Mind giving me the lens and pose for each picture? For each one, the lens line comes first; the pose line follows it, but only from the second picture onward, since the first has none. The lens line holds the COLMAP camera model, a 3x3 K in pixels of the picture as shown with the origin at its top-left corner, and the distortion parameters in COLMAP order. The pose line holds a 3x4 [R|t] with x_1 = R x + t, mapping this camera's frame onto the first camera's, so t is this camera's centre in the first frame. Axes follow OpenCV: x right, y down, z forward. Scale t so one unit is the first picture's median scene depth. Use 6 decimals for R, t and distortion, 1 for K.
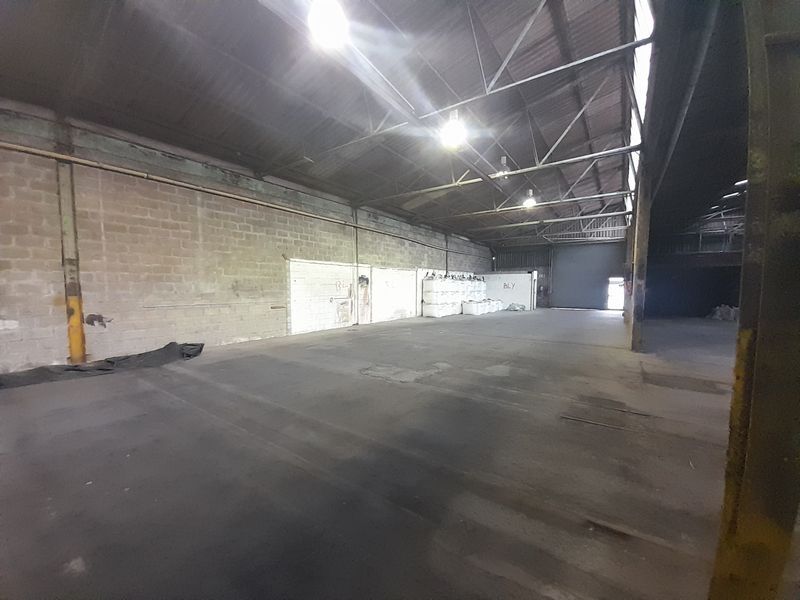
lens RADIAL K [[312.6, 0, 401.6], [0, 312.6, 297.8], [0, 0, 1]] dist [0.005293, -0.011216]
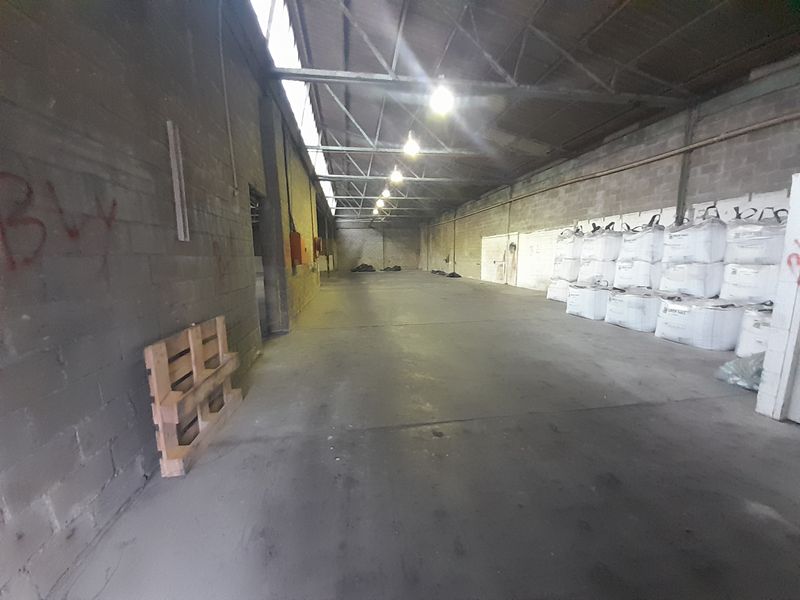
lens RADIAL K [[312.6, 0, 399.8], [0, 312.6, 305.0], [0, 0, 1]] dist [0.005293, -0.011216]
pose [[-0.719273, 0.102361, -0.687146, 0.834705], [-0.032710, 0.982999, 0.180671, -0.034213], [0.693958, 0.152428, -0.703696, 1.324202]]
